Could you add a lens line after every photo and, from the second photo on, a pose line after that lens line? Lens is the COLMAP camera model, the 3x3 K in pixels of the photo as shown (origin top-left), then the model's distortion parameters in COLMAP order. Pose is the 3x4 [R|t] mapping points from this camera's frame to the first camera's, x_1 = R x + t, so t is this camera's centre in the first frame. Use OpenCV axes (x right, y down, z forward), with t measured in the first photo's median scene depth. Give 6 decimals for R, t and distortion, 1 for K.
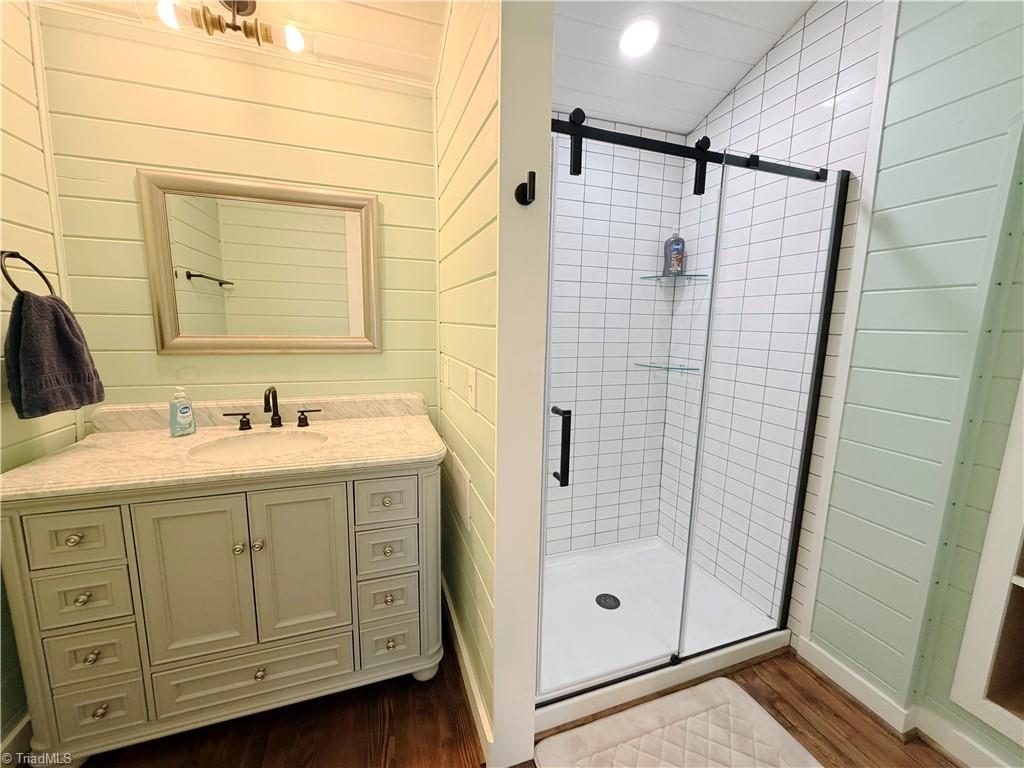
lens RADIAL K [[411.8, 0, 510.9], [0, 411.8, 385.9], [0, 0, 1]] dist [0.003513, -0.000398]
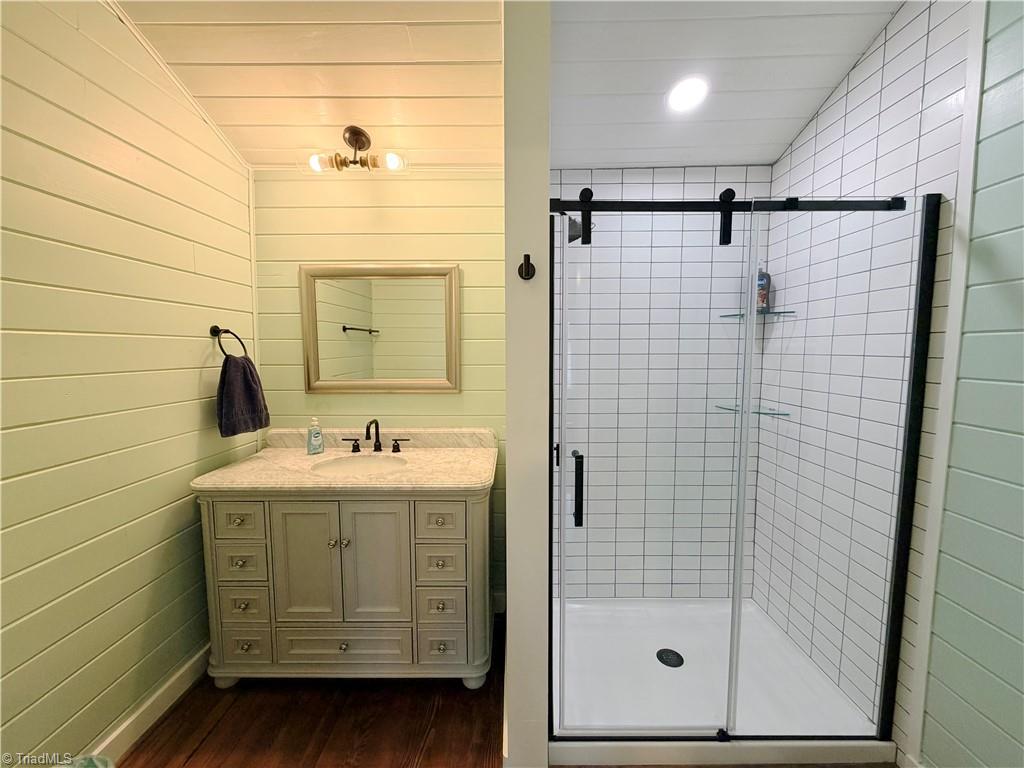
lens RADIAL K [[411.8, 0, 510.5], [0, 411.8, 386.6], [0, 0, 1]] dist [0.003513, -0.000398]
pose [[0.942208, 0.010600, -0.334861, 0.266857], [-0.032283, 0.997721, -0.059255, -0.041200], [0.333469, 0.066641, 0.940403, -0.073934]]
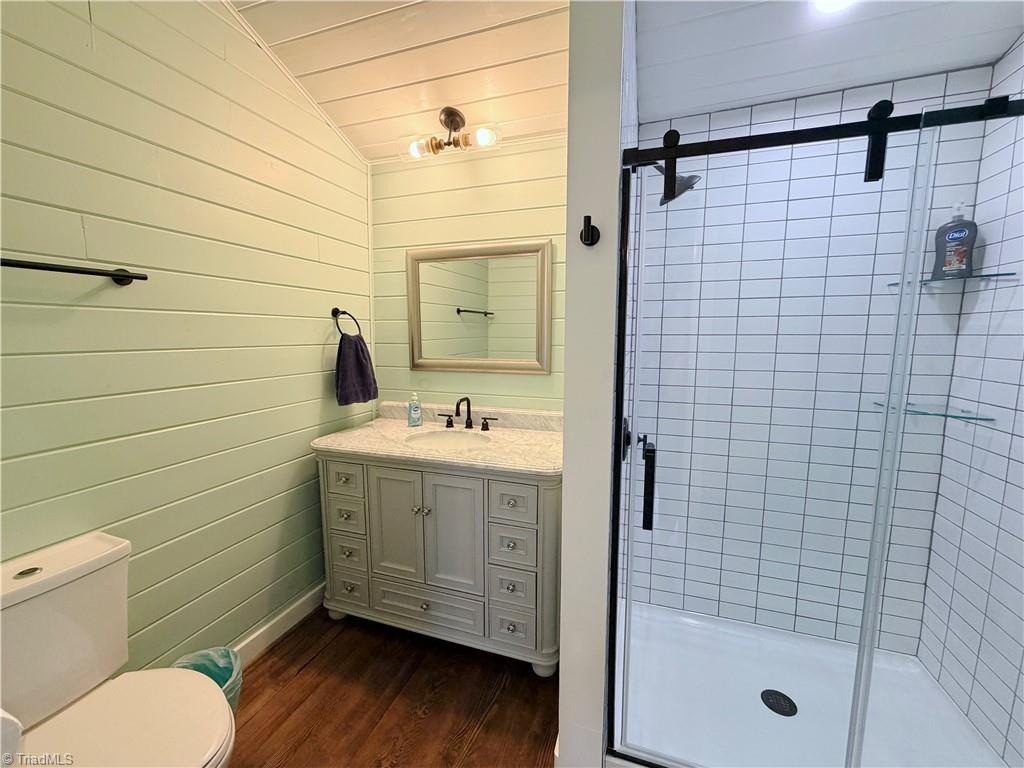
lens RADIAL K [[411.8, 0, 510.3], [0, 411.8, 386.4], [0, 0, 1]] dist [0.003513, -0.000398]
pose [[0.788015, 0.060986, -0.612627, 0.368310], [-0.080382, 0.996755, -0.004168, -0.042421], [0.610385, 0.052529, 0.790361, 0.047460]]
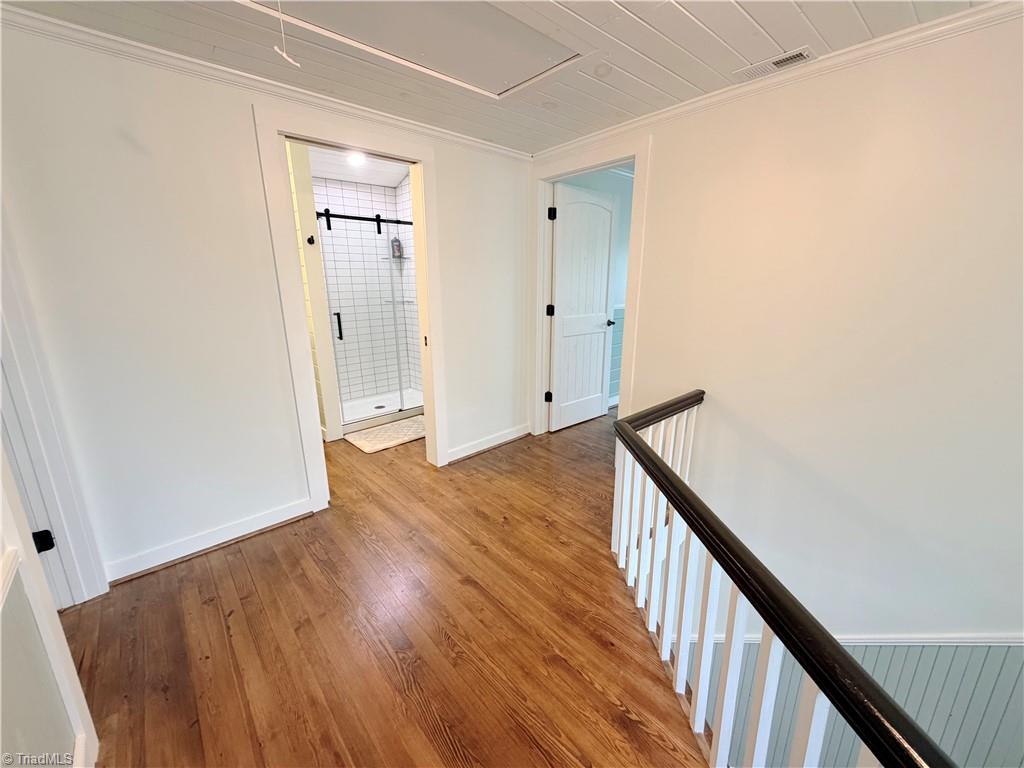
lens RADIAL K [[411.8, 0, 509.1], [0, 411.8, 386.0], [0, 0, 1]] dist [0.003513, -0.000398]
pose [[0.918964, -0.125237, 0.373926, 0.076393], [0.087909, 0.989429, 0.115338, 0.276046], [-0.384418, -0.073120, 0.920259, -1.758058]]
